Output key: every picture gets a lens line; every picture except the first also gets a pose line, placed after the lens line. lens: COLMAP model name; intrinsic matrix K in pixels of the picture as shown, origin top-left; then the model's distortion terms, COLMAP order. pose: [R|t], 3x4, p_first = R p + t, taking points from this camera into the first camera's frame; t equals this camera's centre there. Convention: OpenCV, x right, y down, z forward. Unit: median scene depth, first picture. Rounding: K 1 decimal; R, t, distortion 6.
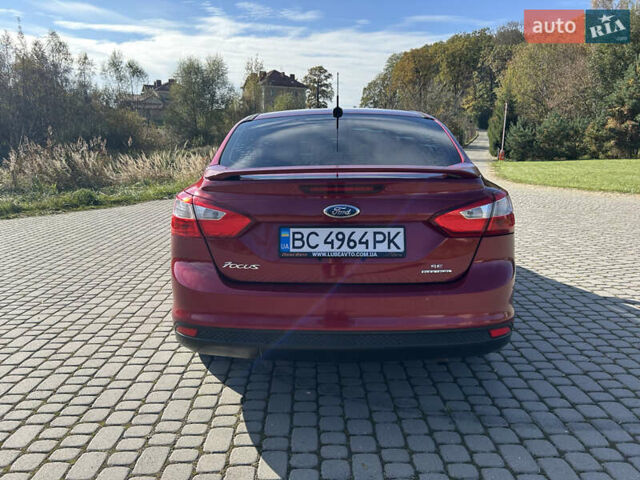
lens RADIAL K [[489.4, 0, 314.5], [0, 489.4, 241.0], [0, 0, 1]] dist [0.021542, -0.004900]
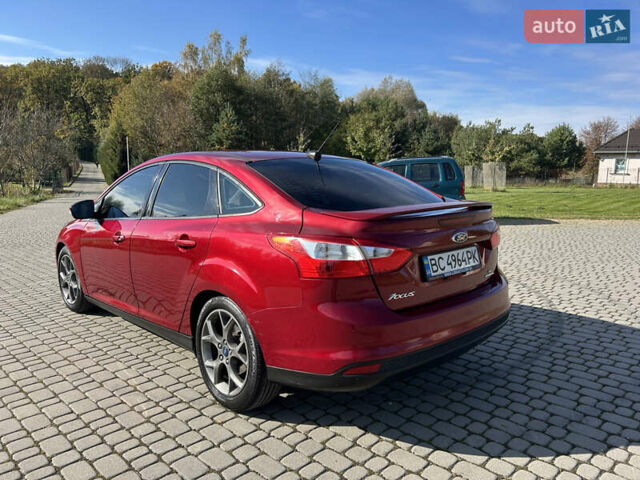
lens RADIAL K [[489.4, 0, 317.5], [0, 489.4, 238.6], [0, 0, 1]] dist [0.021542, -0.004900]
pose [[0.707720, -0.092776, 0.700375, -0.948802], [0.139978, 0.990101, -0.010291, -0.083422], [-0.692487, 0.105321, 0.713701, 0.288994]]
